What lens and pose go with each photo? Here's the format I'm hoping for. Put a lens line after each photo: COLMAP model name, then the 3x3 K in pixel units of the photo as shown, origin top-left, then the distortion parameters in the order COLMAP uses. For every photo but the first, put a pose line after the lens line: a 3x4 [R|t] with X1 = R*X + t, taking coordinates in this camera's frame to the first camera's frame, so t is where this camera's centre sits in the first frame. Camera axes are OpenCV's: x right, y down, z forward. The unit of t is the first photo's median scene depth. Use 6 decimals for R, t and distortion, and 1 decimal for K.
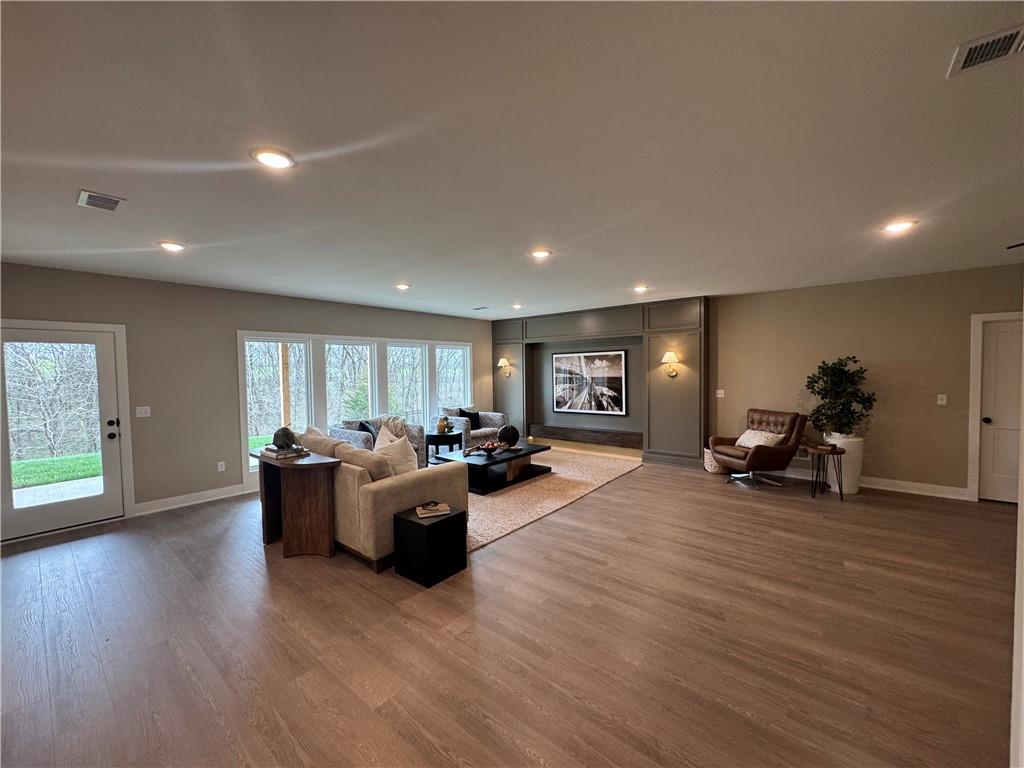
lens RADIAL K [[408.9, 0, 509.9], [0, 408.9, 383.0], [0, 0, 1]] dist [-0.005678, 0.000768]
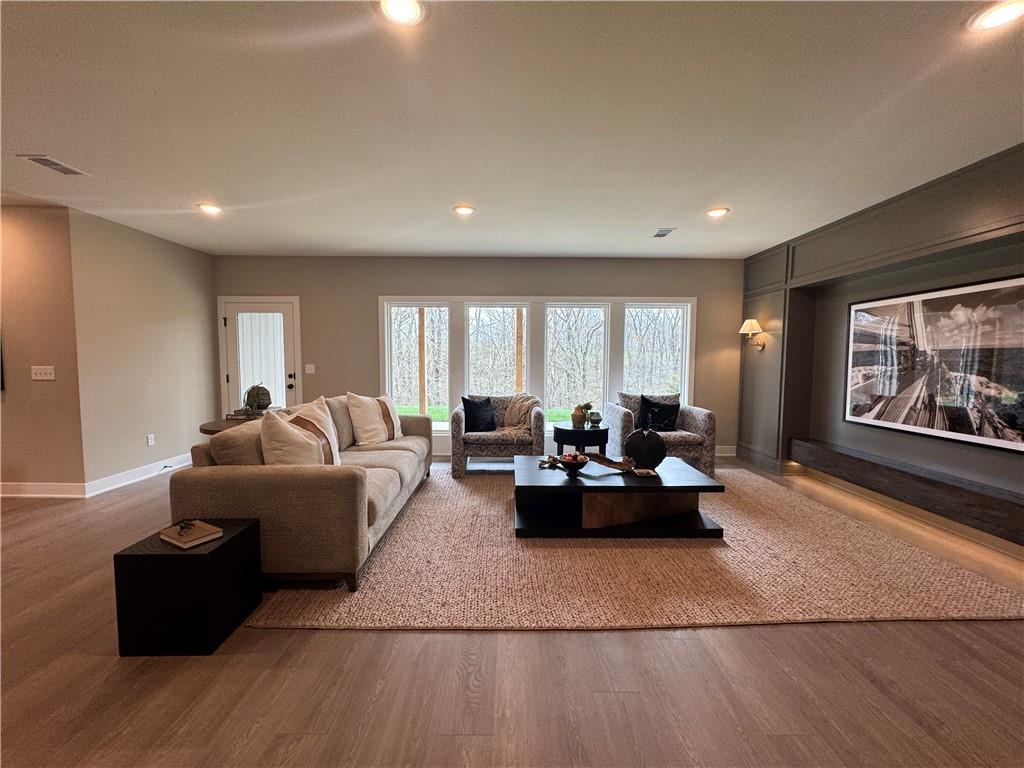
lens RADIAL K [[408.9, 0, 510.5], [0, 408.9, 381.9], [0, 0, 1]] dist [-0.005678, 0.000768]
pose [[0.648709, 0.063470, -0.758385, 0.278441], [-0.040337, 0.997983, 0.049019, 0.018968], [0.759967, -0.001208, 0.649961, 0.476570]]
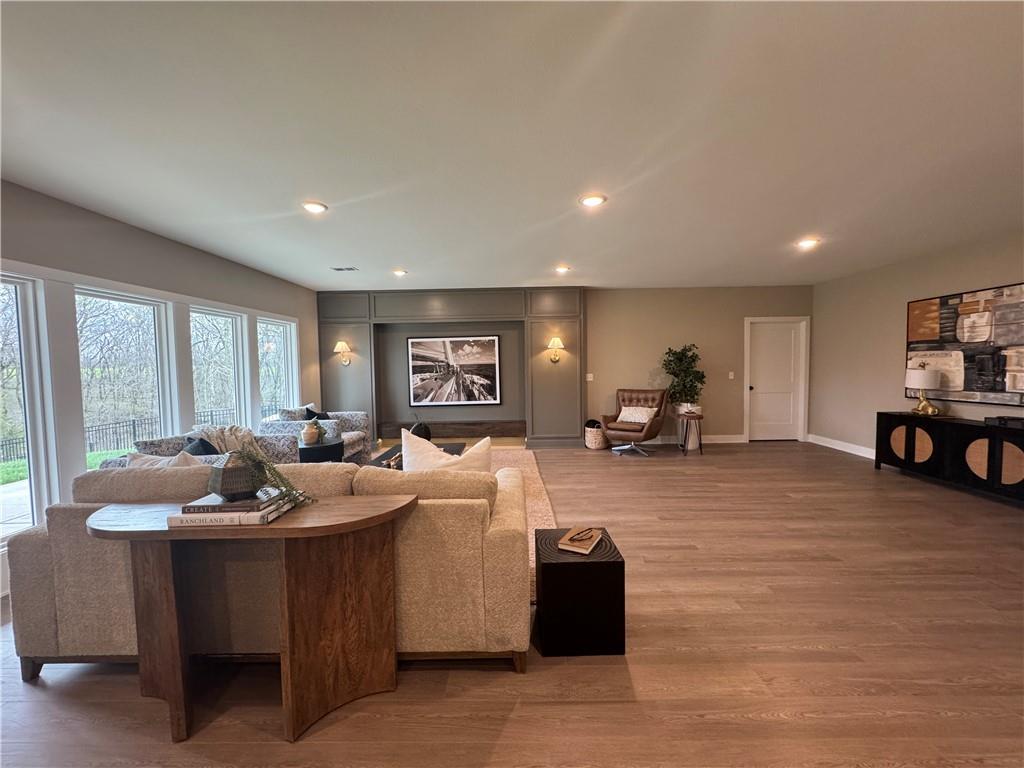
lens RADIAL K [[408.9, 0, 510.1], [0, 408.9, 384.9], [0, 0, 1]] dist [-0.005678, 0.000768]
pose [[0.776292, -0.031220, 0.629600, -0.340909], [0.026188, 0.999508, 0.017274, 0.021574], [-0.629830, 0.003078, 0.776727, 0.272509]]
